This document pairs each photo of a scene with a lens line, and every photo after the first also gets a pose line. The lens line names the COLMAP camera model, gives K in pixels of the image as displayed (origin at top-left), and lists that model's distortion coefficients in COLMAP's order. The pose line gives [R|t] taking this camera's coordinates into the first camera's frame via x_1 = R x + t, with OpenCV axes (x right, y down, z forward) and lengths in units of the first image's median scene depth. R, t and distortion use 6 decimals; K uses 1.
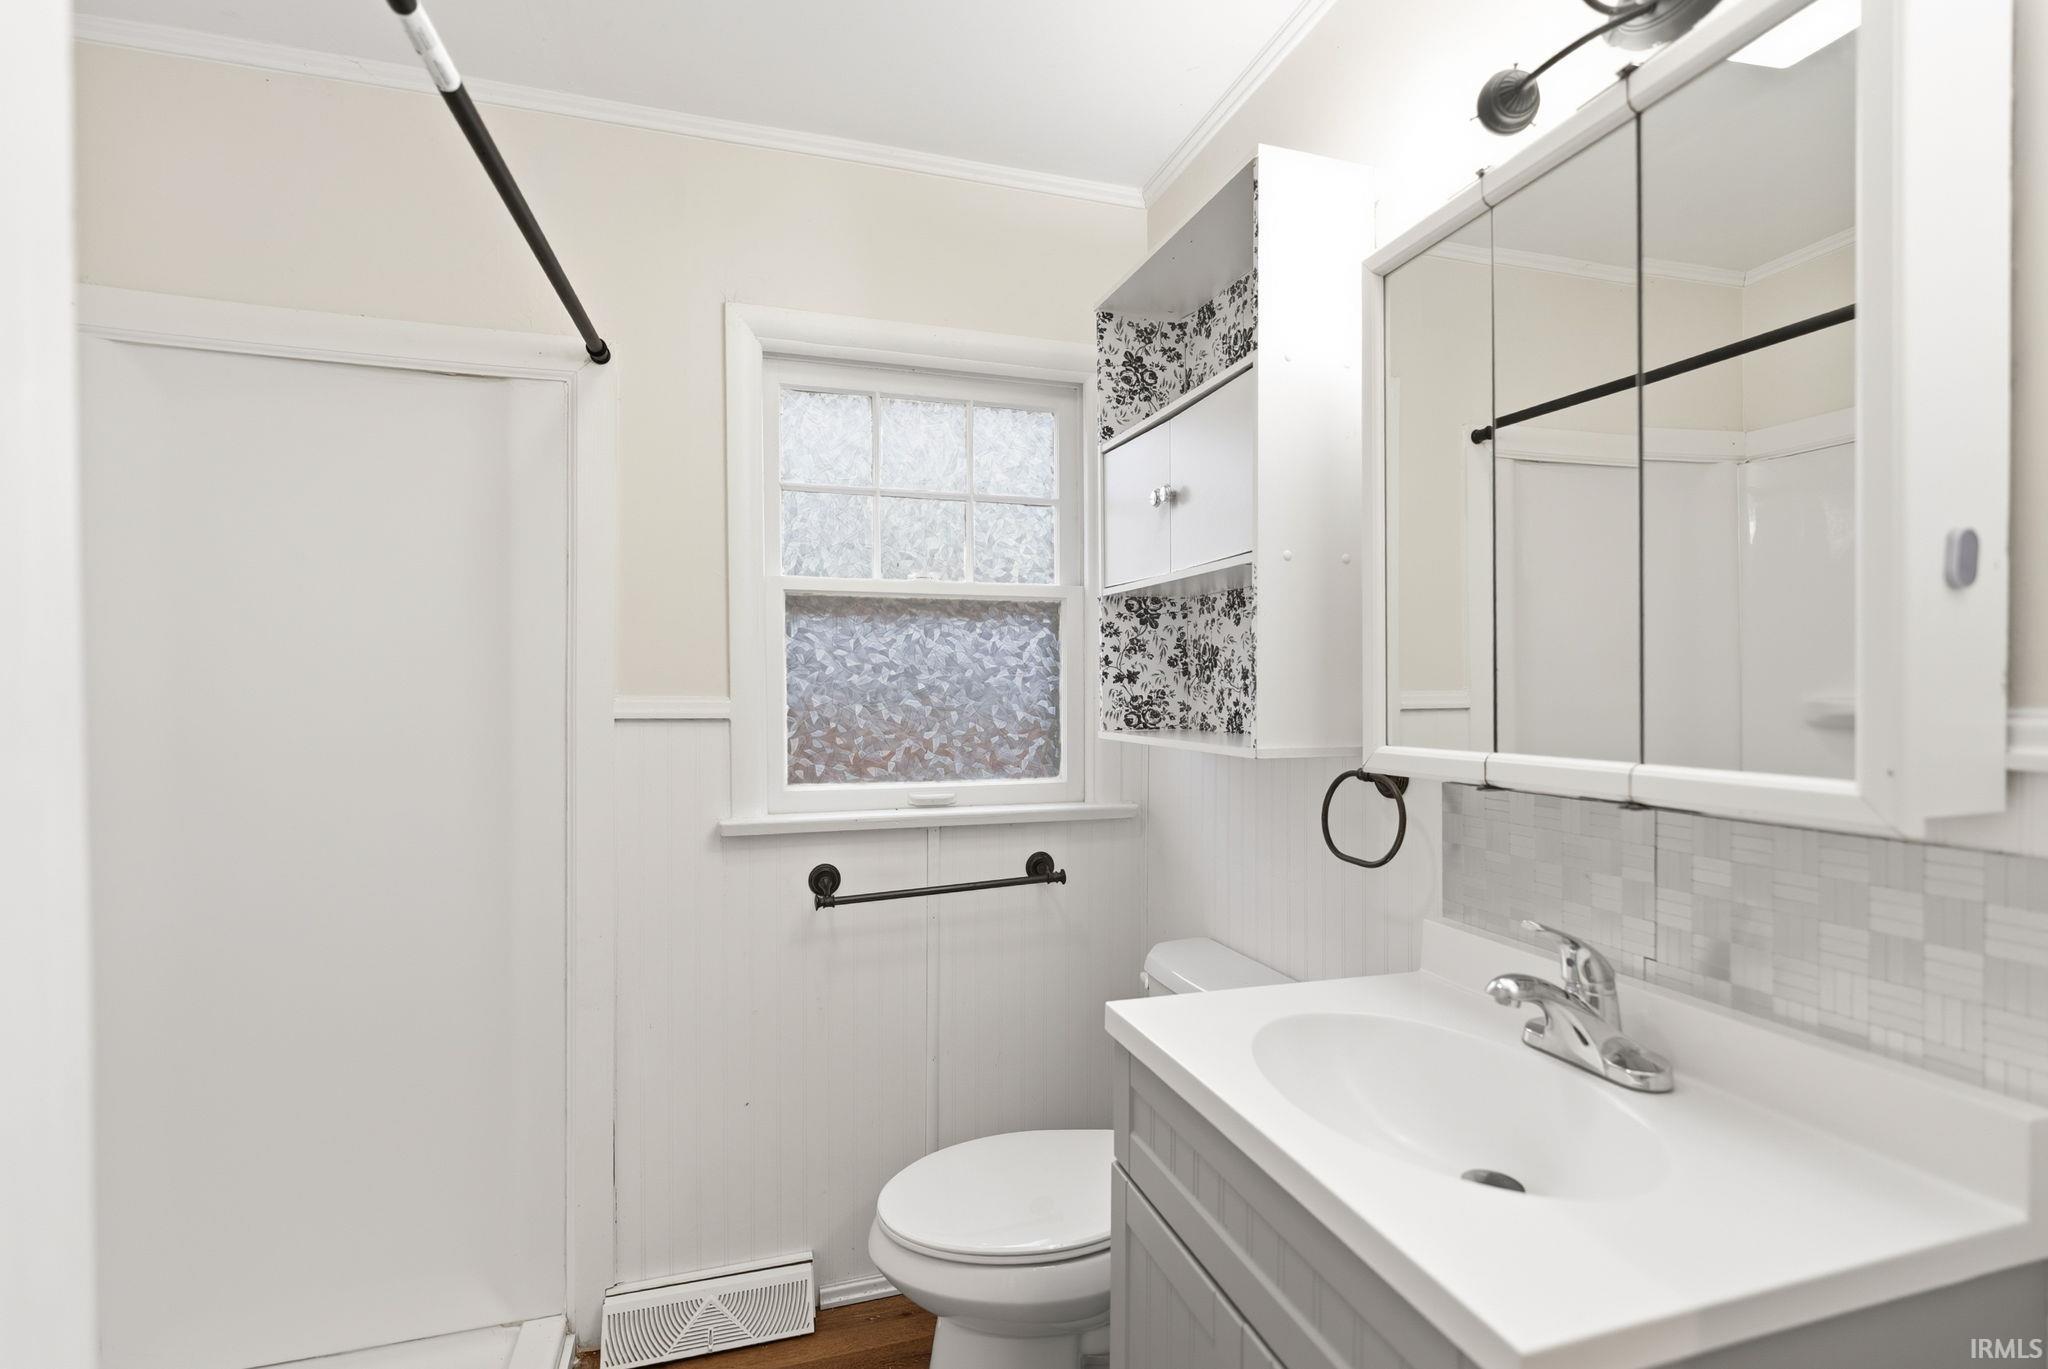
lens RADIAL K [[920.7, 0, 1026.8], [0, 920.7, 693.3], [0, 0, 1]] dist [-0.009276, 0.000400]
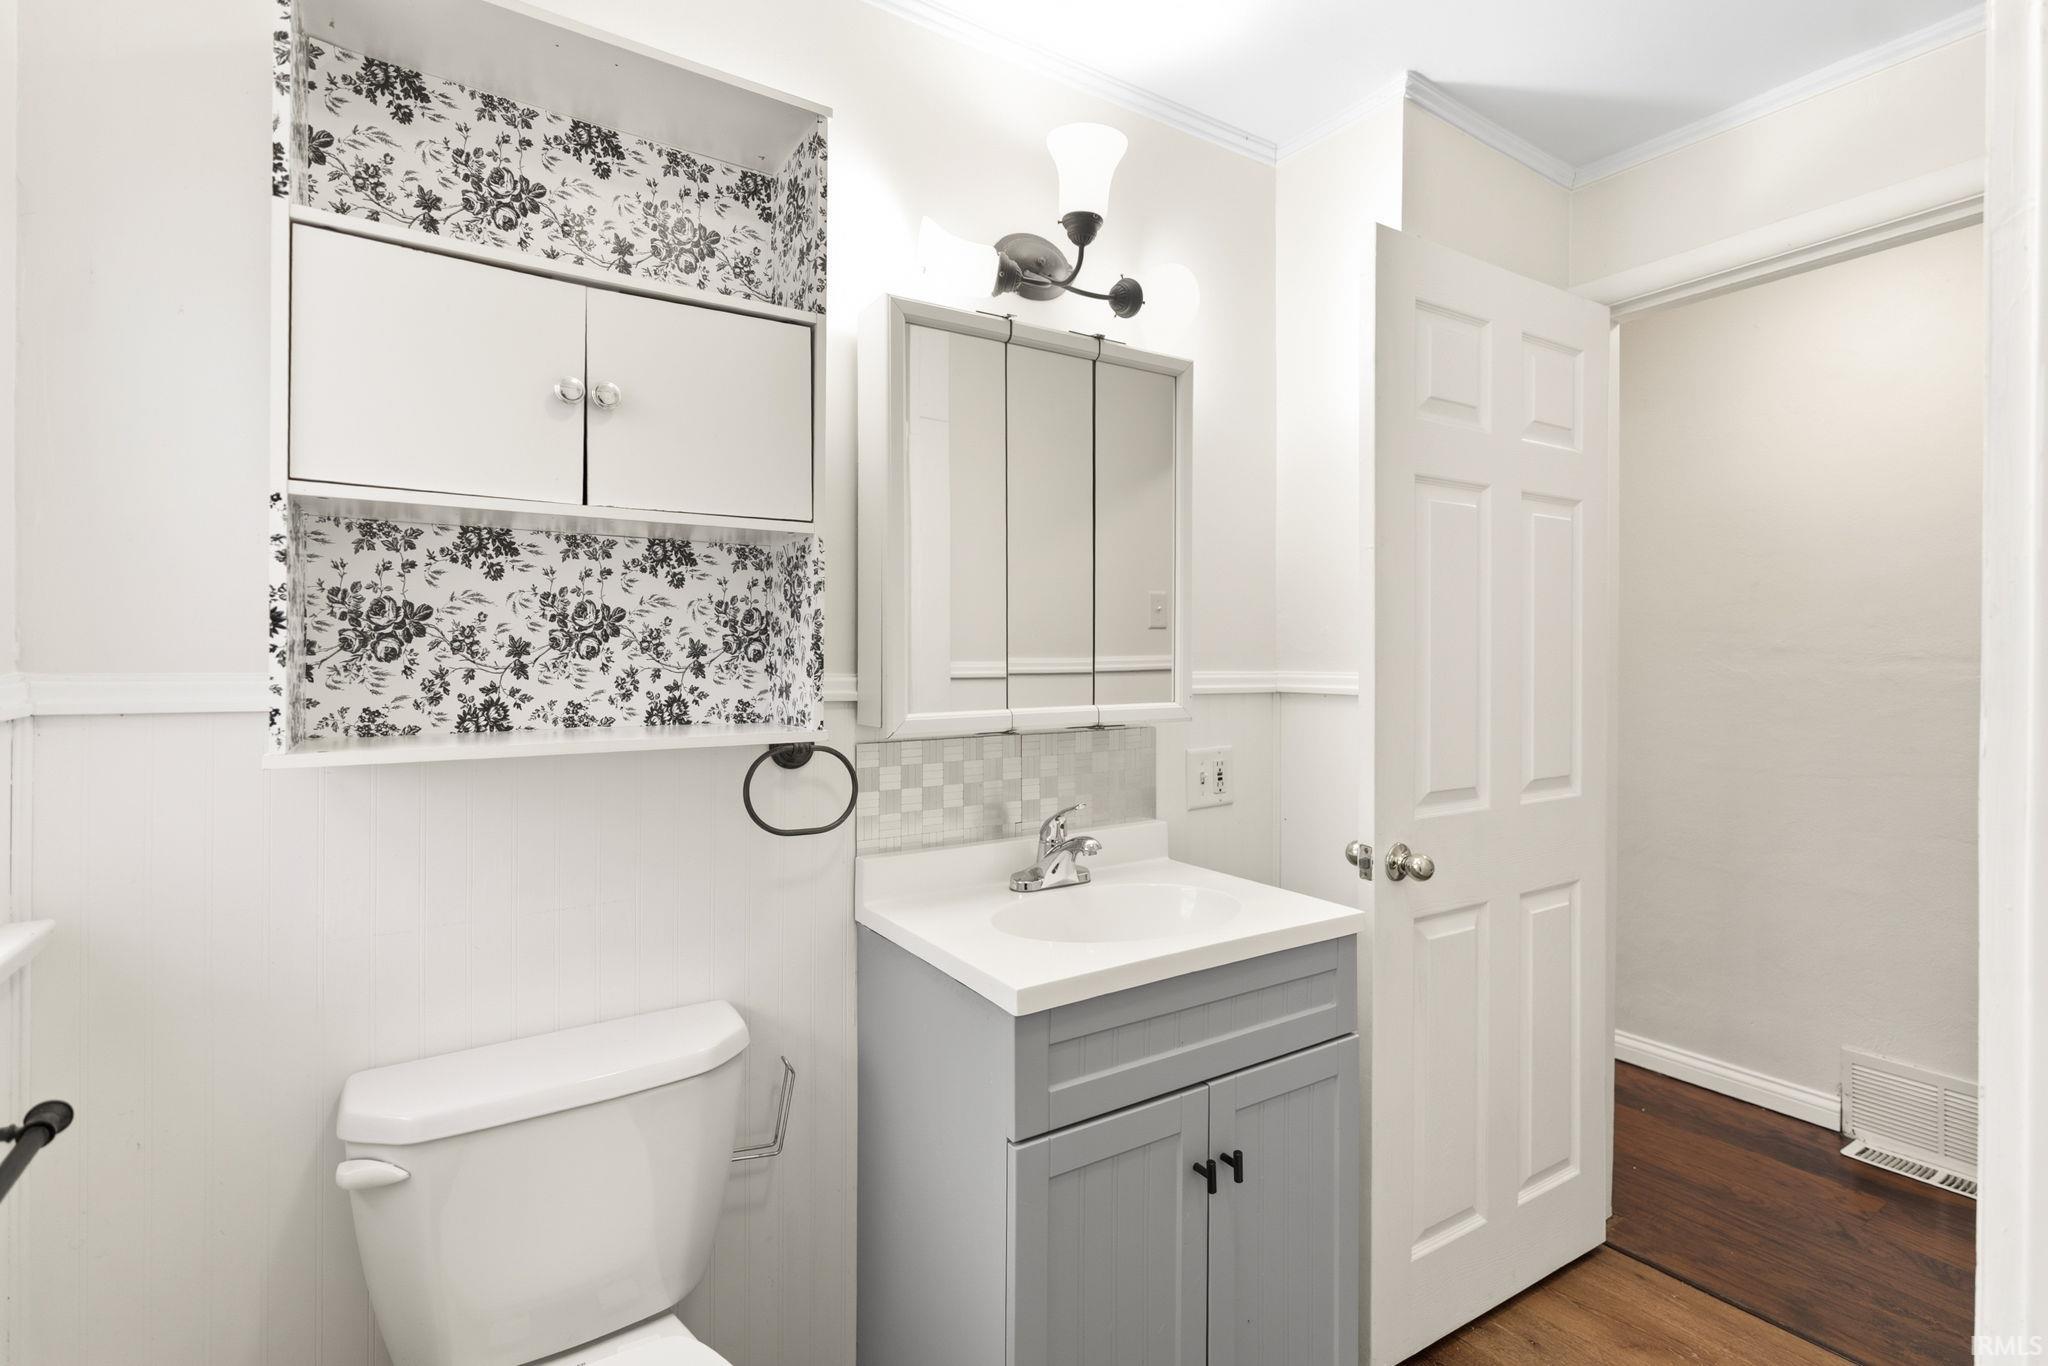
lens RADIAL K [[905.6, 0, 1020.8], [0, 905.6, 658.8], [0, 0, 1]] dist [-0.001204, 0.000030]
pose [[-0.220706, 0.001788, 0.975339, -0.546362], [0.007824, 0.999969, -0.000063, -0.009672], [-0.975309, 0.007617, -0.220713, 0.767807]]
